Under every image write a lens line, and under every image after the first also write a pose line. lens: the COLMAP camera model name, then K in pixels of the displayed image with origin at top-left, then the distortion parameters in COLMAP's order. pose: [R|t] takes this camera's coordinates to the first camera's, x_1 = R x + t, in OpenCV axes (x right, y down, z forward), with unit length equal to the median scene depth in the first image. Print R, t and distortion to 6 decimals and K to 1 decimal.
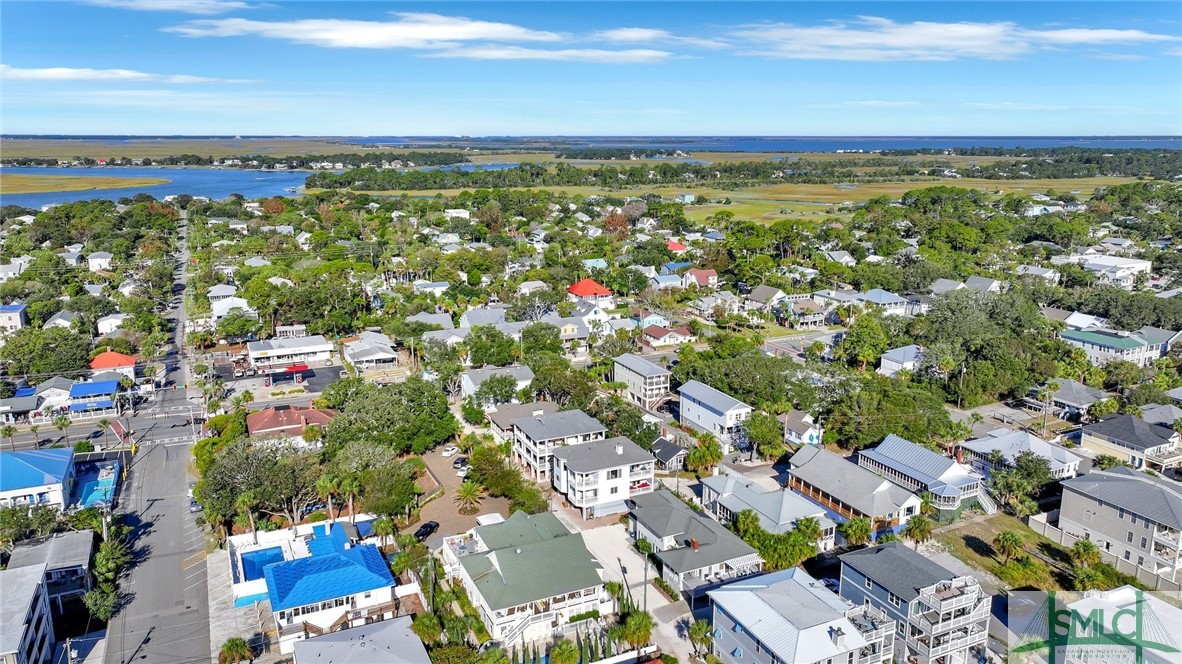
lens RADIAL K [[834.0, 0, 591.0], [0, 834.0, 332.0], [0, 0, 1]] dist [0.005891, 0.001294]
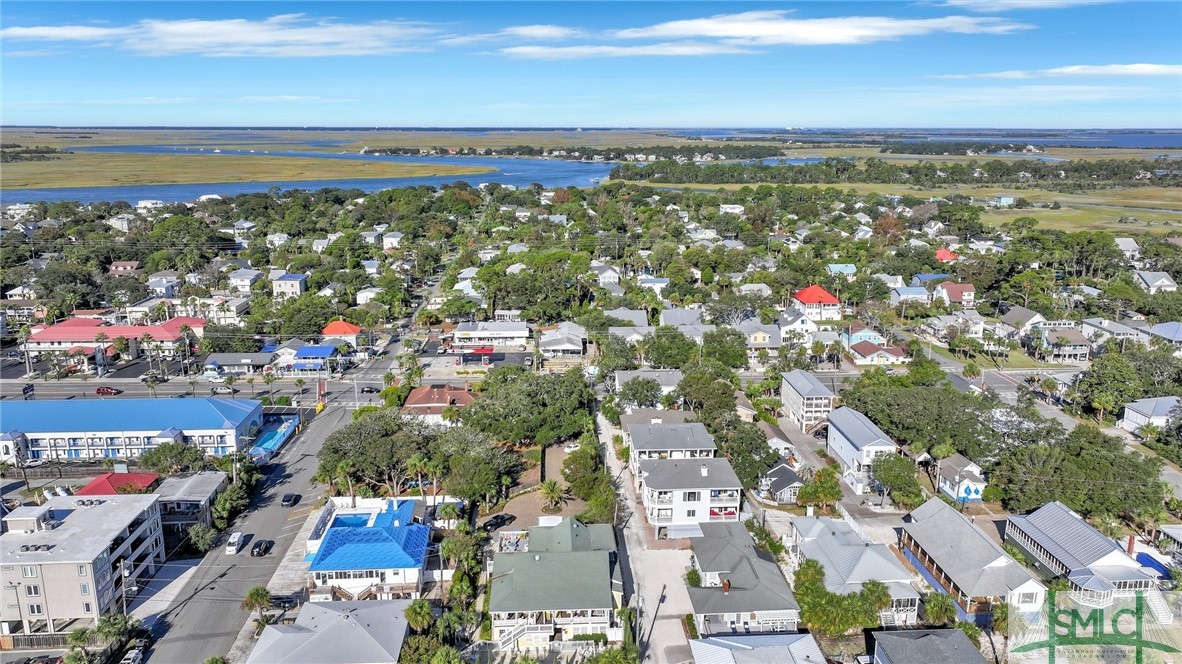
lens RADIAL K [[844.2, 0, 591.1], [0, 844.2, 333.4], [0, 0, 1]] dist [0.005366, 0.001658]
pose [[0.929291, 0.088889, -0.358492, 0.161776], [-0.086198, 0.996000, 0.023516, -0.016140], [0.359149, 0.009048, 0.933236, 0.046670]]
